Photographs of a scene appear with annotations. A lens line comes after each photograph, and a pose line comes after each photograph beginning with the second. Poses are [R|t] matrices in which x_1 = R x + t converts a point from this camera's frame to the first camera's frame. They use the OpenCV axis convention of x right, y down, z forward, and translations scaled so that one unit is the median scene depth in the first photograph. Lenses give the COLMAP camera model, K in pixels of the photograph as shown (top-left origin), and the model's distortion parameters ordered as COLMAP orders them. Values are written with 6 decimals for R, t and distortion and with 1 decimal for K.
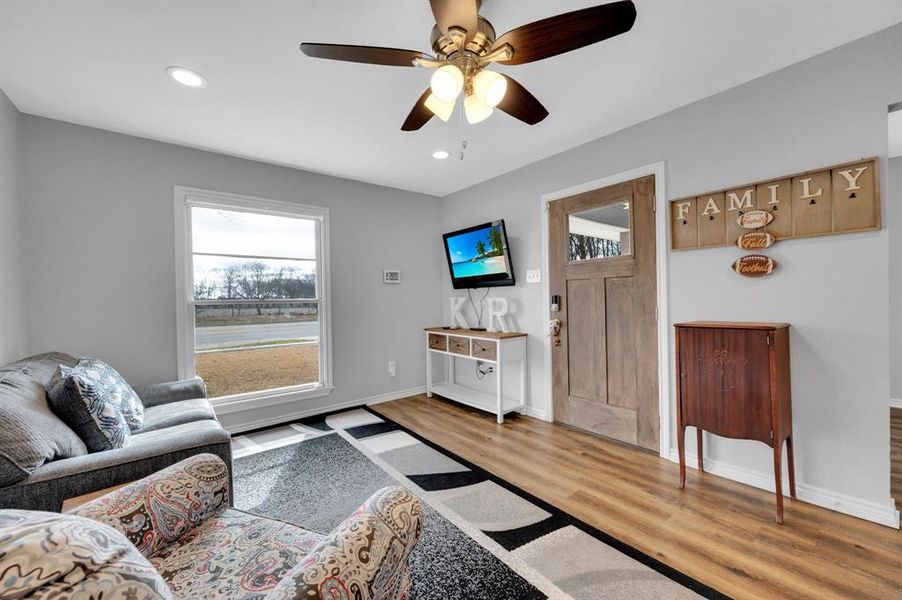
lens RADIAL K [[353.1, 0, 453.1], [0, 353.1, 299.8], [0, 0, 1]] dist [-0.000871, -0.000183]
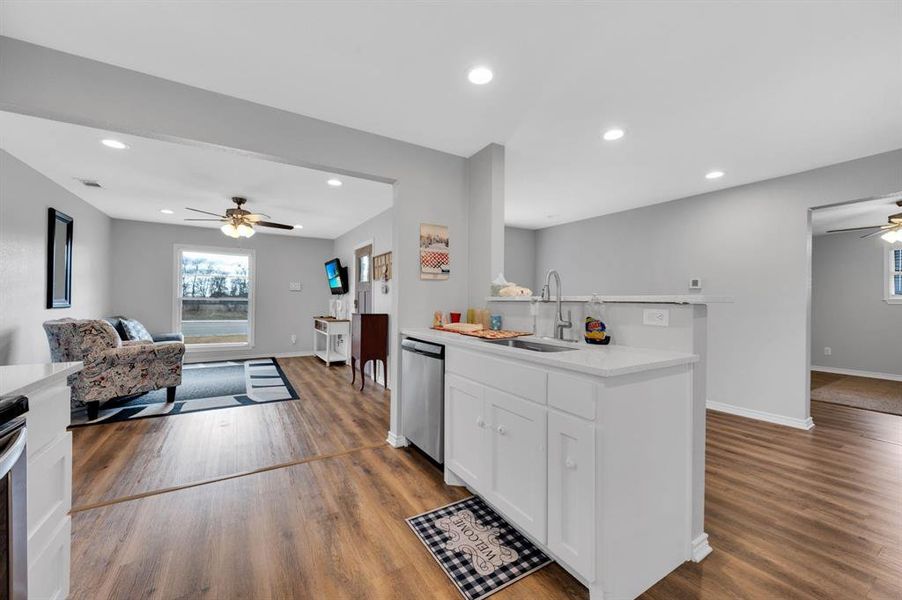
lens RADIAL K [[353.1, 0, 453.1], [0, 353.1, 299.8], [0, 0, 1]] dist [-0.000871, -0.000183]
pose [[0.991186, 0.030277, -0.128968, 1.360938], [-0.031501, 0.999476, -0.007461, -0.019465], [0.128674, 0.011458, 0.991621, -1.048168]]
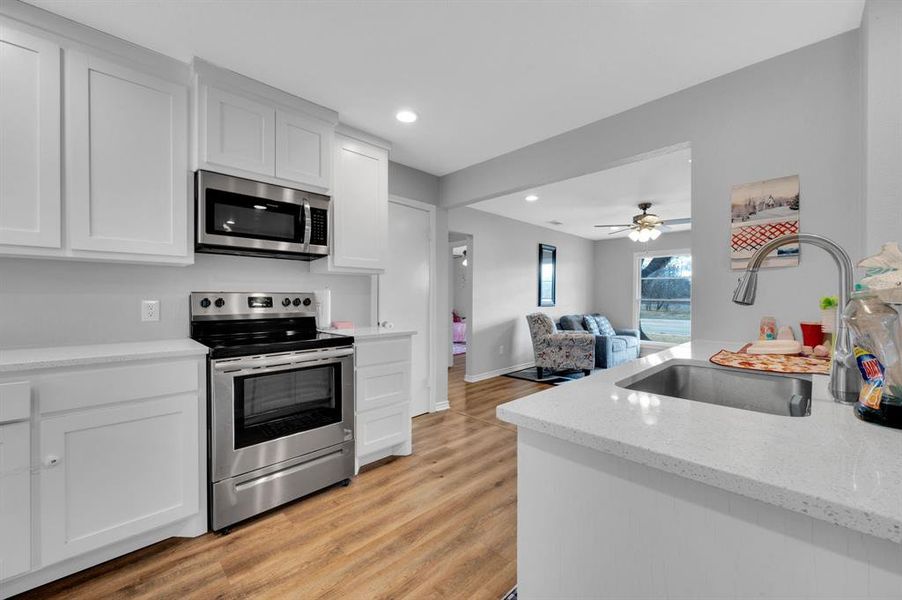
lens RADIAL K [[353.1, 0, 453.1], [0, 353.1, 299.8], [0, 0, 1]] dist [-0.000871, -0.000183]
pose [[0.096094, 0.026968, -0.995007, 1.827023], [-0.013999, 0.999571, 0.025739, -0.038103], [0.995274, 0.011456, 0.096430, -0.596665]]
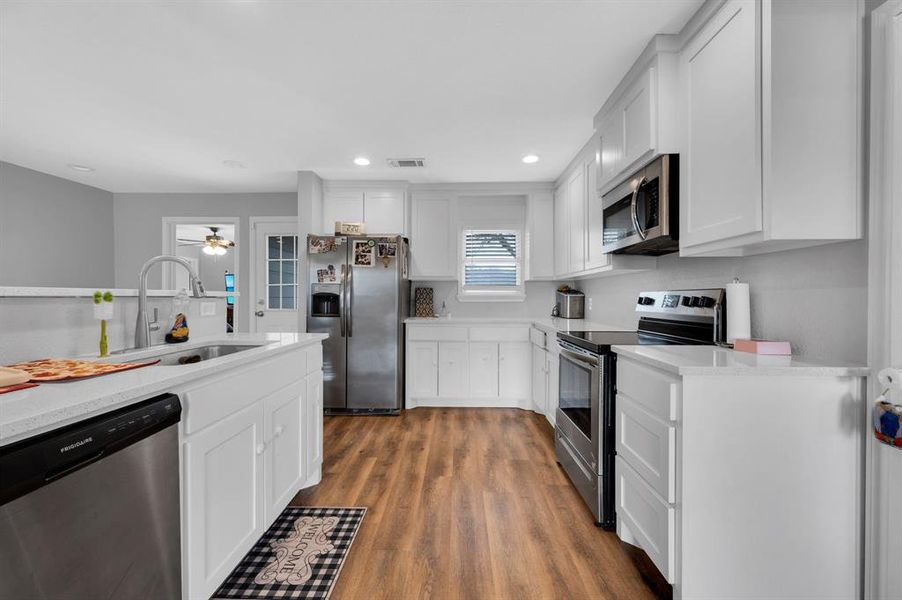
lens RADIAL K [[353.1, 0, 453.1], [0, 353.1, 299.8], [0, 0, 1]] dist [-0.000871, -0.000183]
pose [[-0.767220, 0.013716, 0.641238, 0.679537], [0.019985, 0.999797, 0.002527, -0.014905], [-0.641073, 0.014754, -0.767338, -0.031414]]
